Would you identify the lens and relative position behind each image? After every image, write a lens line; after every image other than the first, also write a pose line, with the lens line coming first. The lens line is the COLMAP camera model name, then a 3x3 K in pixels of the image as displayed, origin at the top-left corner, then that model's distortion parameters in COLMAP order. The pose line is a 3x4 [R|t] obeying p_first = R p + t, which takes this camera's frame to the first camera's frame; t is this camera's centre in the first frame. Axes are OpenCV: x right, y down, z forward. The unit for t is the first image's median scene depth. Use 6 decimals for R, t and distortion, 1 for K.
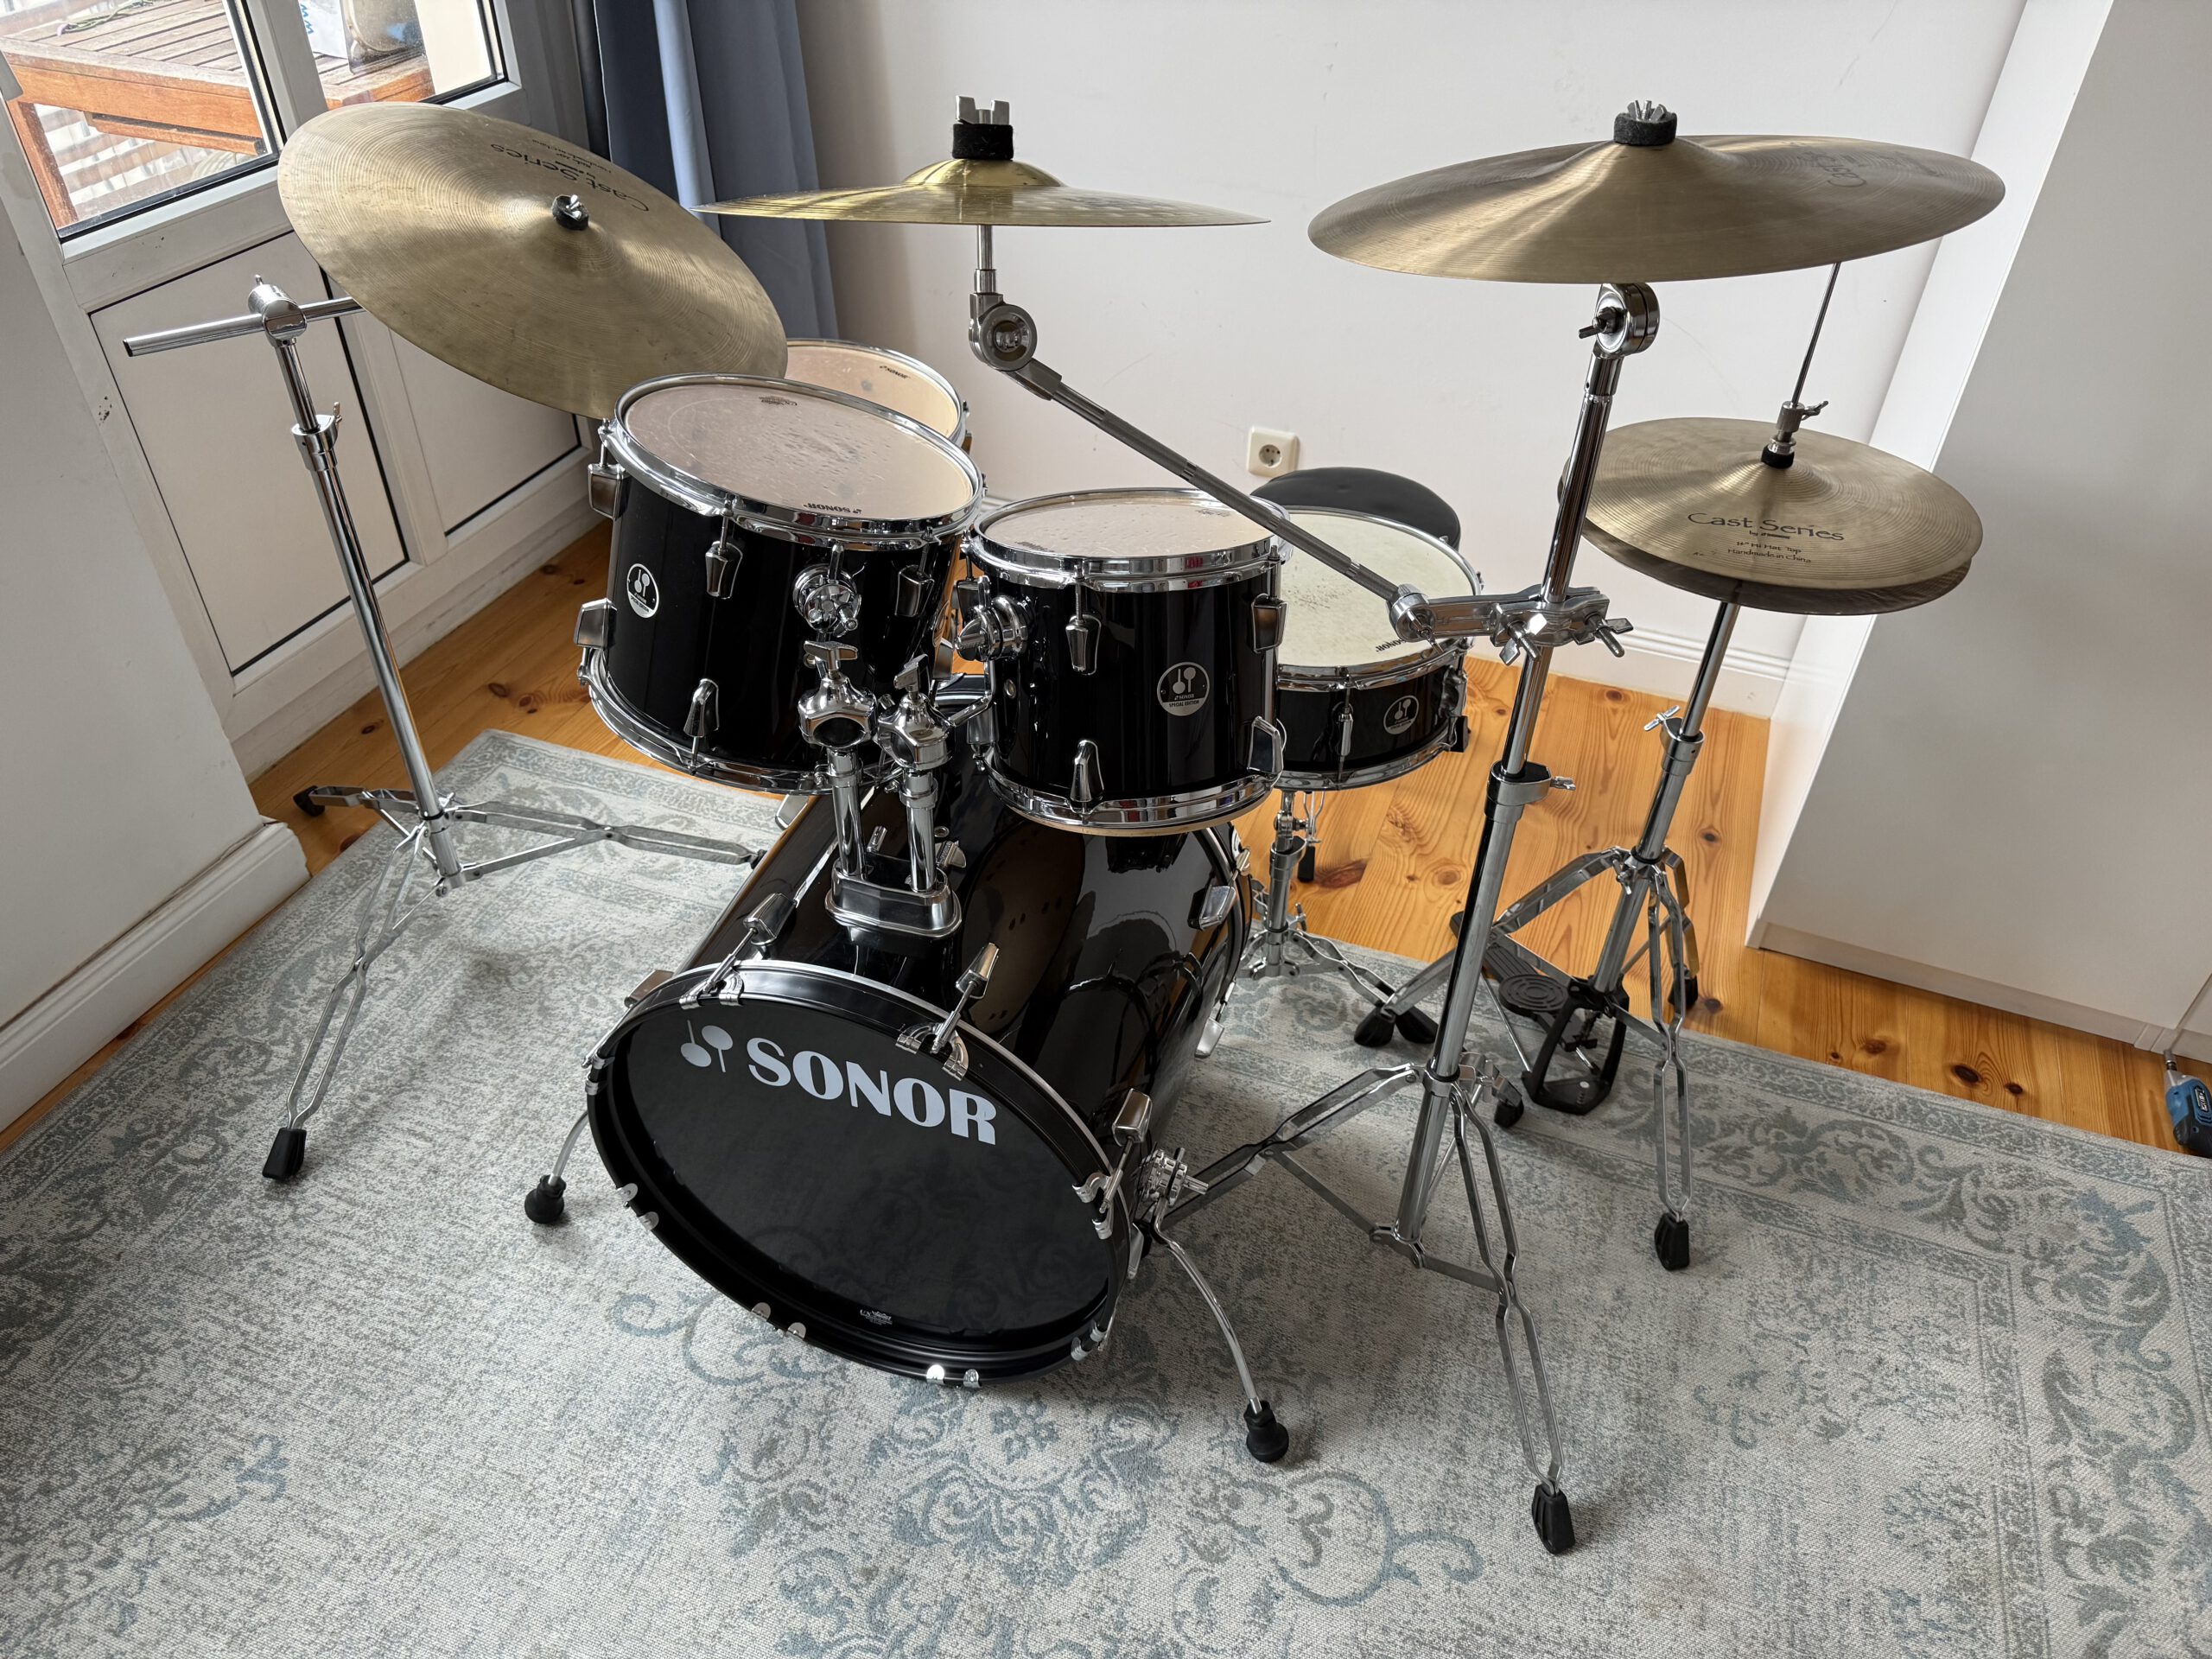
lens RADIAL K [[1587.8, 0, 1107.1], [0, 1587.8, 824.4], [0, 0, 1]] dist [-0.004855, -0.014384]
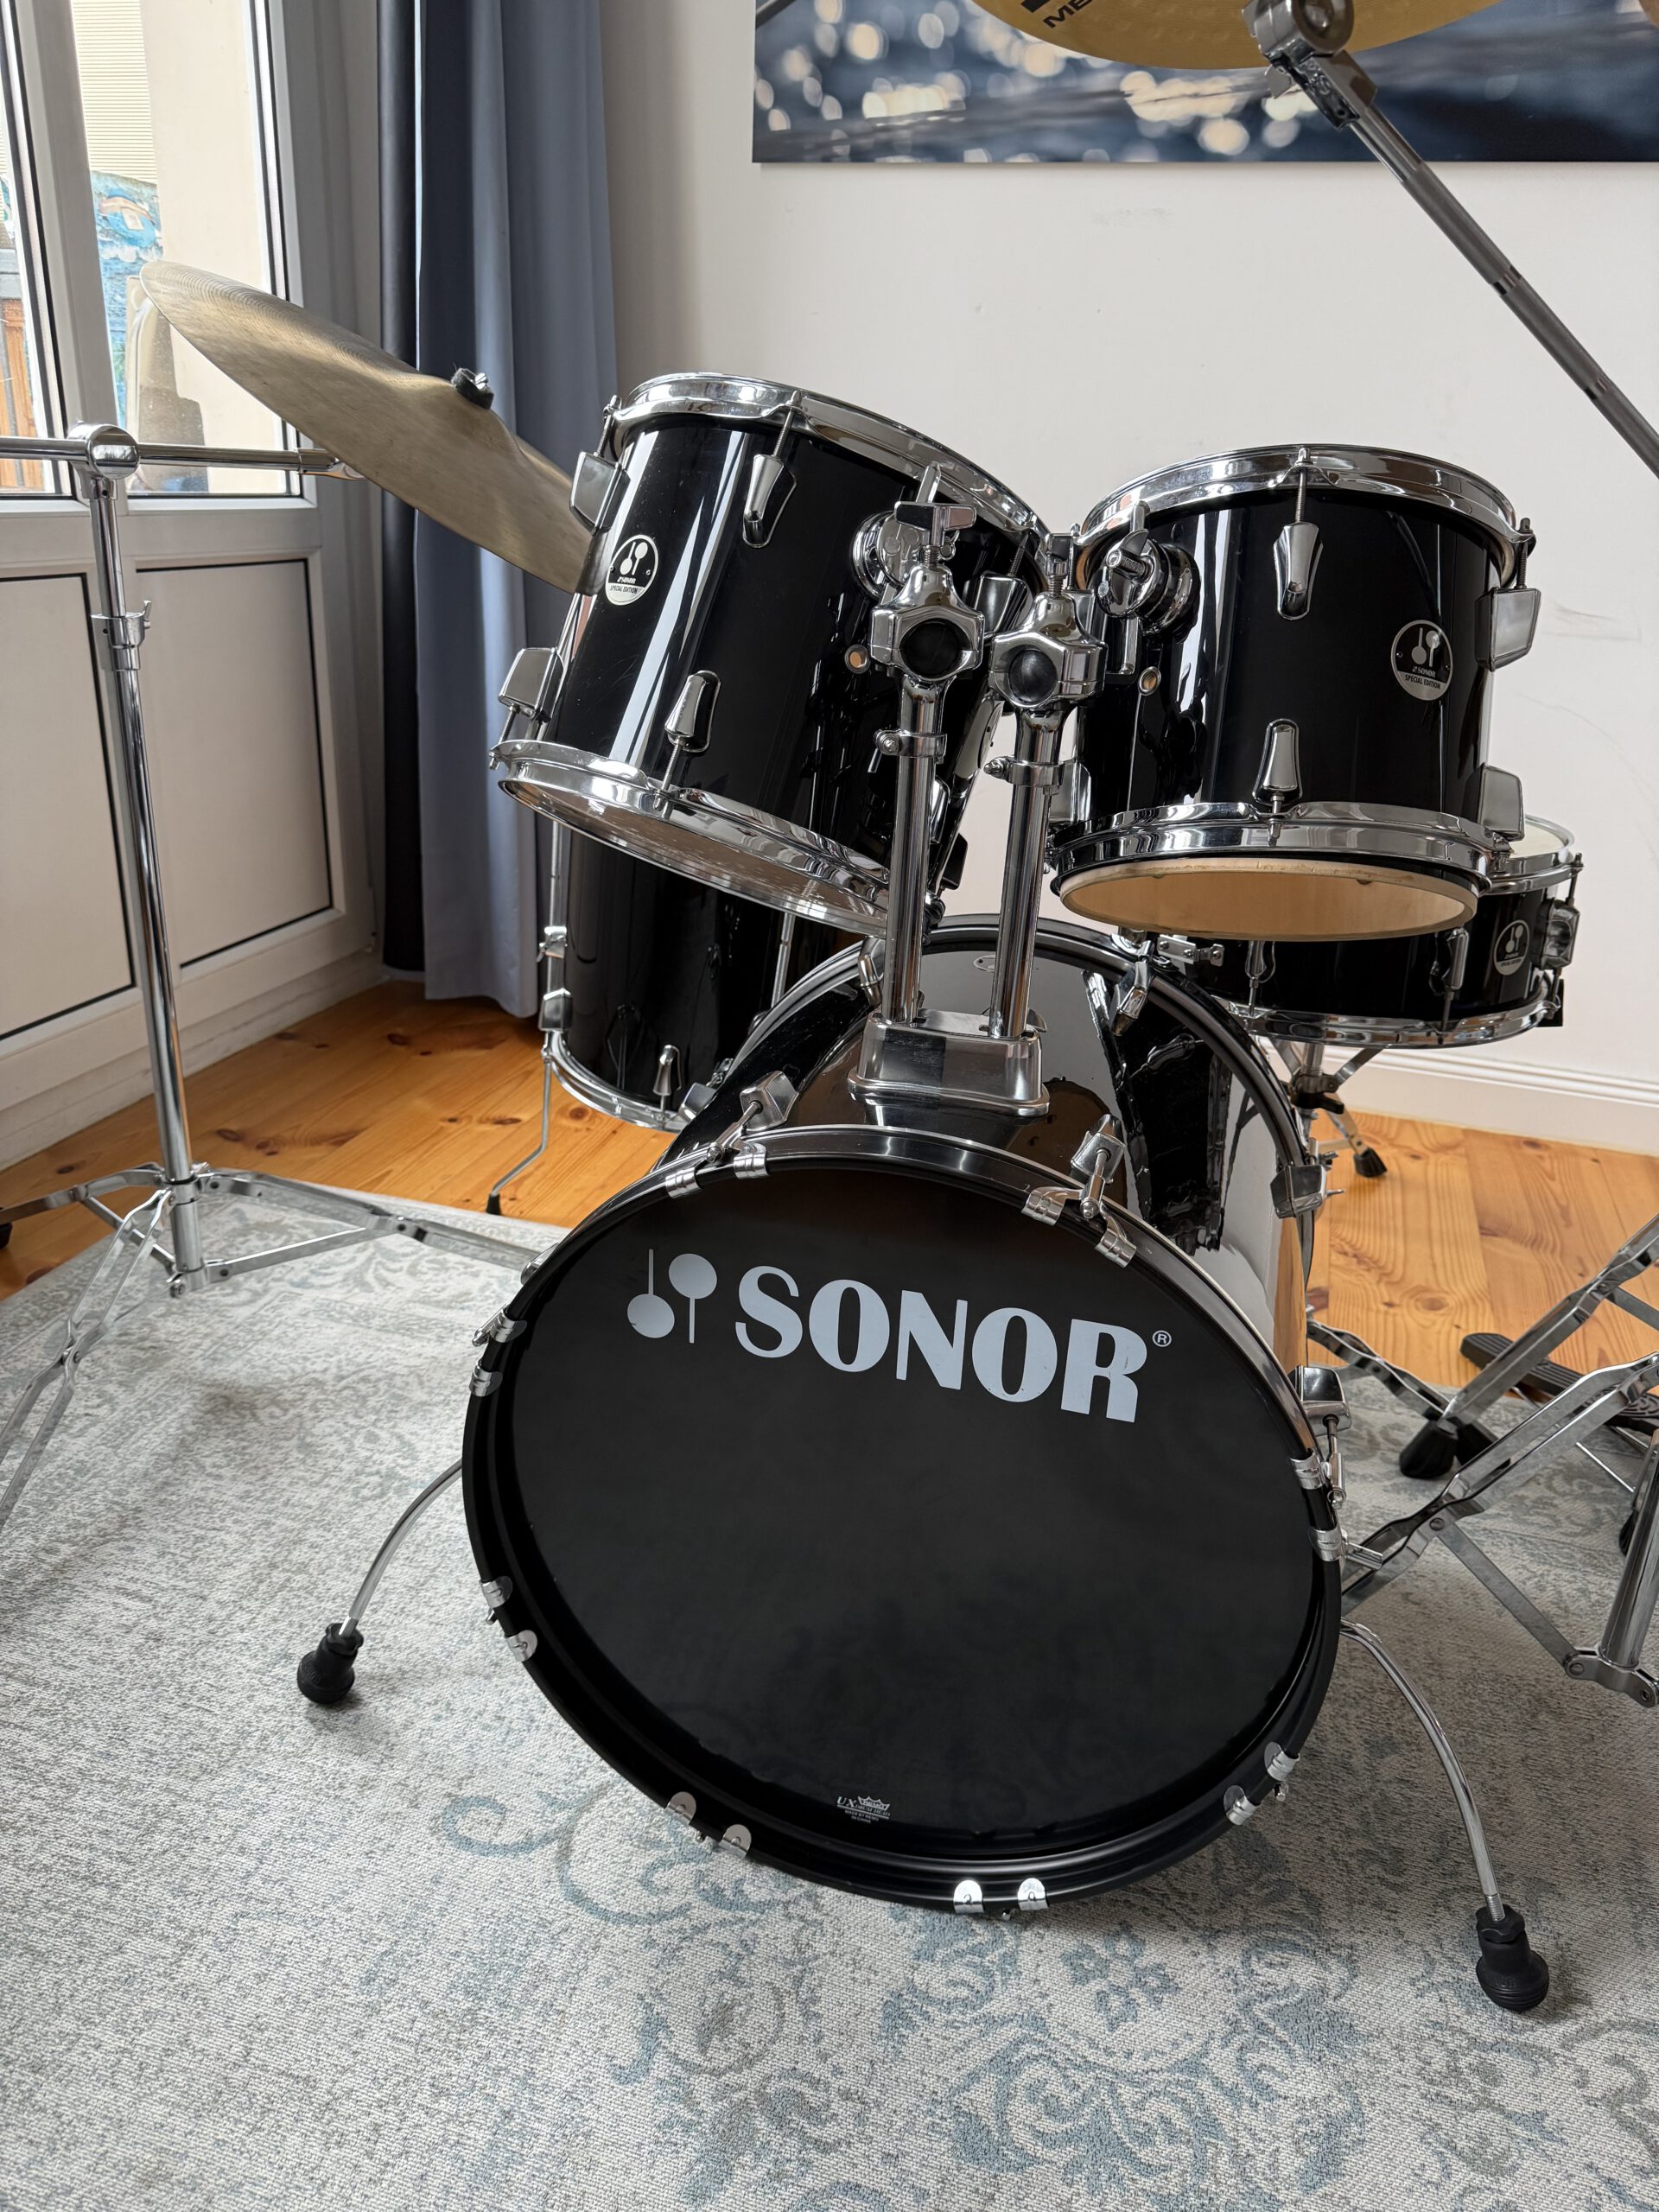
lens RADIAL K [[1587.8, 0, 808.4], [0, 1587.8, 1086.7], [0, 0, 1]] dist [-0.004855, -0.014384]
pose [[0.998138, -0.002256, 0.060953, -0.211995], [0.020643, 0.952835, -0.302787, 0.232471], [-0.057395, 0.303481, 0.951107, 0.305036]]
